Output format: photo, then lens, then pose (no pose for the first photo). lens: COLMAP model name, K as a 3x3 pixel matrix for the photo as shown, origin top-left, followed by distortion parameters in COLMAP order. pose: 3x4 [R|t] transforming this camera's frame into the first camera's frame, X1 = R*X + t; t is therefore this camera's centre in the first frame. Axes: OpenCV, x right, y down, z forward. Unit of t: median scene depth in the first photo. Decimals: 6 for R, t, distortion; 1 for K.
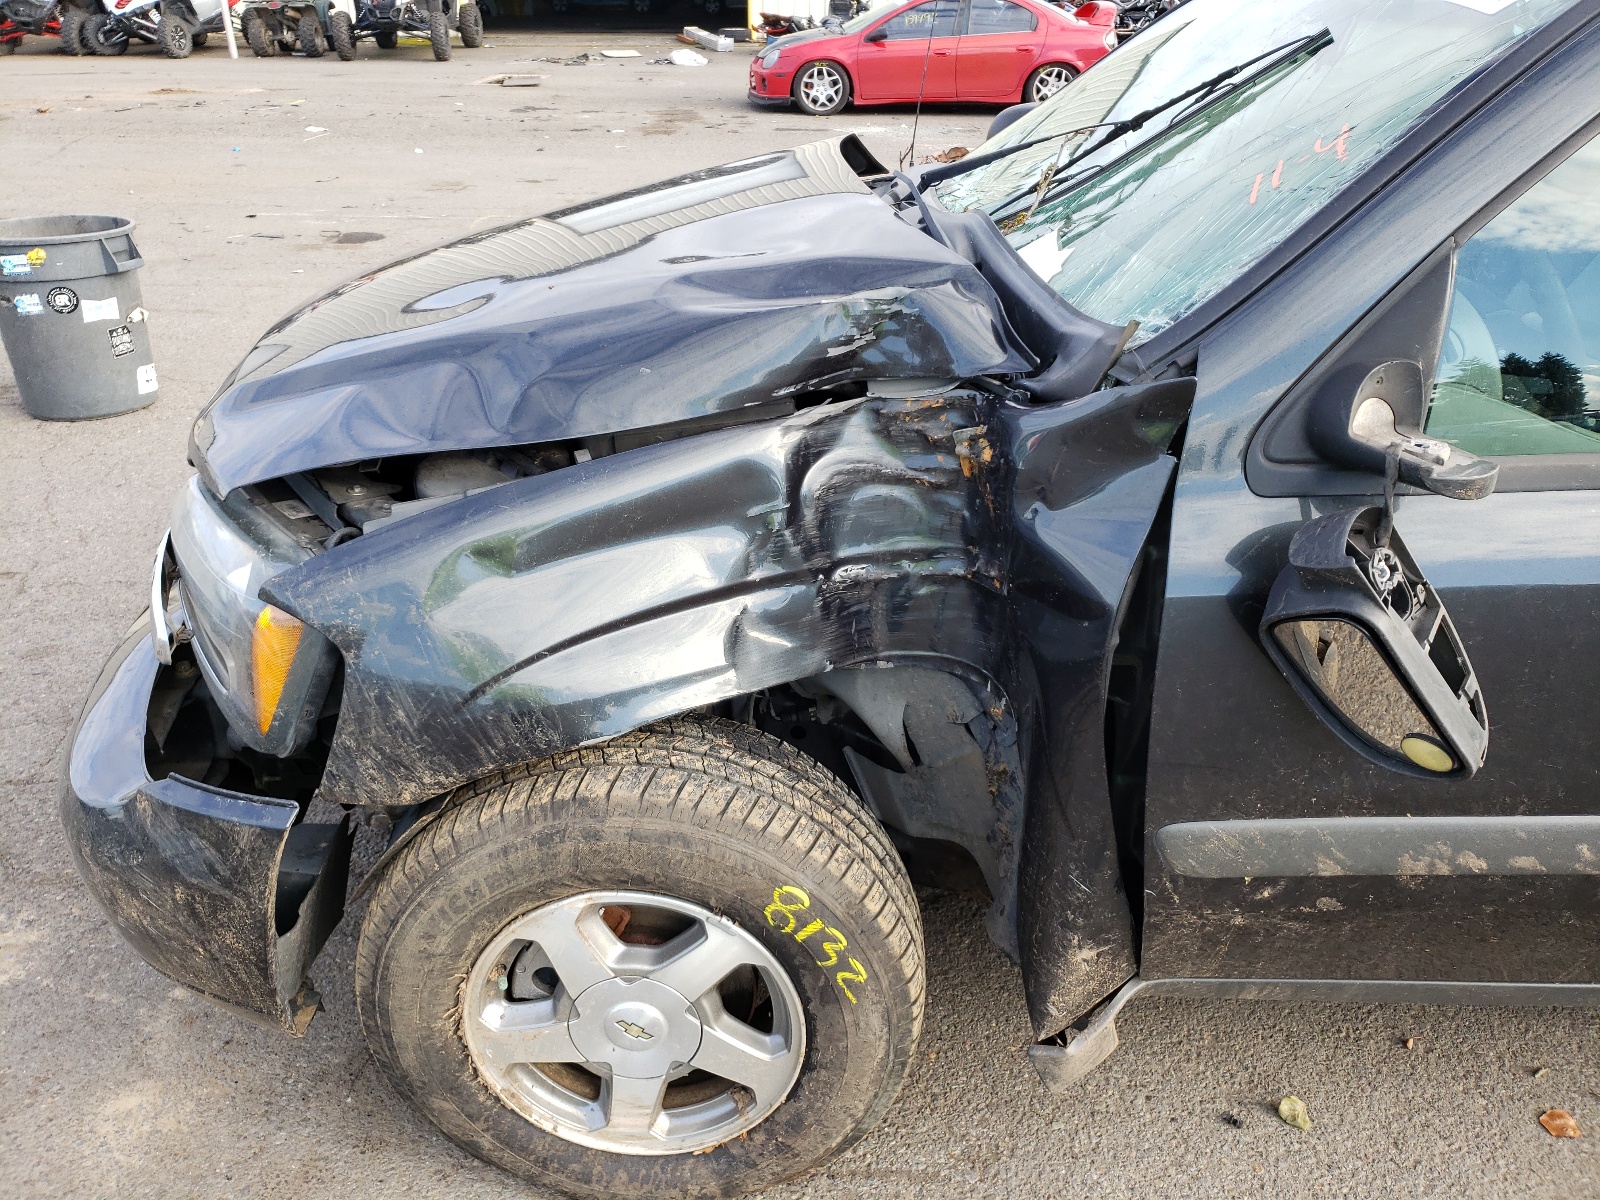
lens RADIAL K [[1231.2, 0, 799.7], [0, 1231.2, 592.7], [0, 0, 1]] dist [-0.000110, -0.001768]
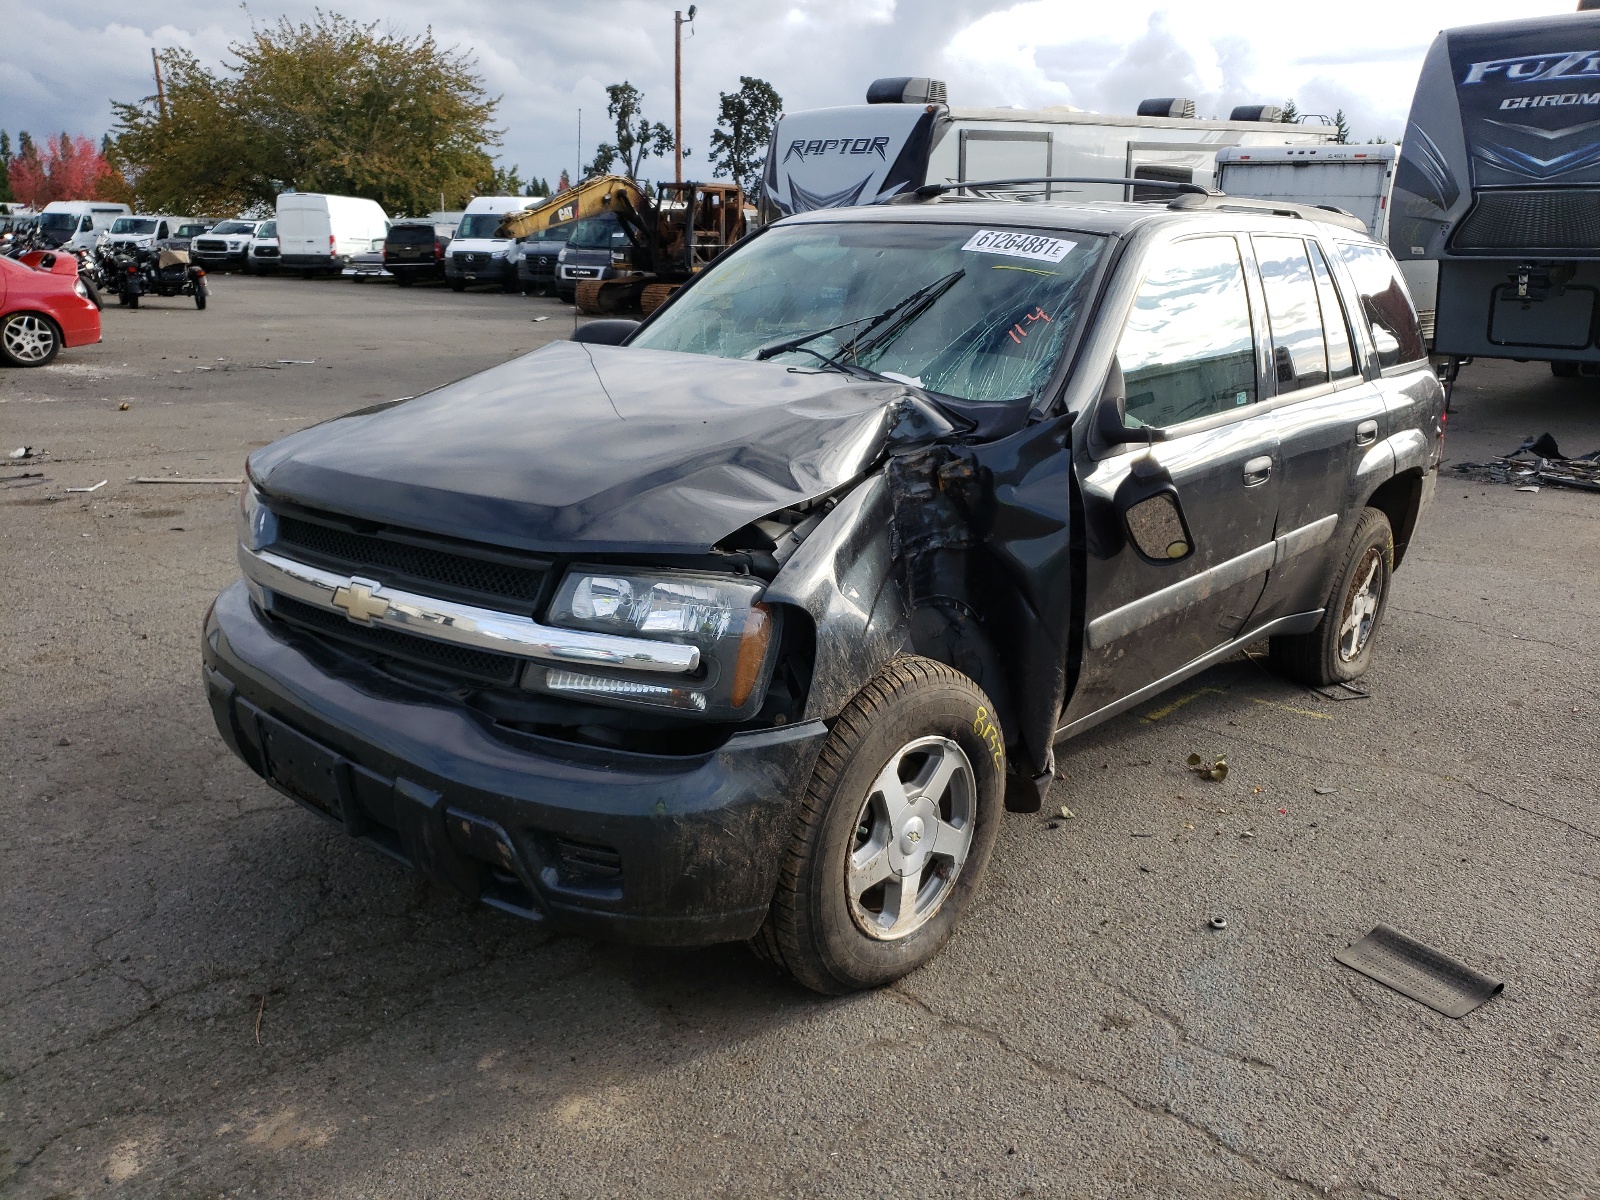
lens RADIAL K [[1231.2, 0, 804.3], [0, 1231.2, 601.0], [0, 0, 1]] dist [-0.000110, -0.001768]
pose [[0.666582, -0.191178, 0.720499, -1.362304], [0.312597, 0.949151, -0.037356, 0.069658], [-0.676721, 0.250127, 0.692449, -0.124828]]
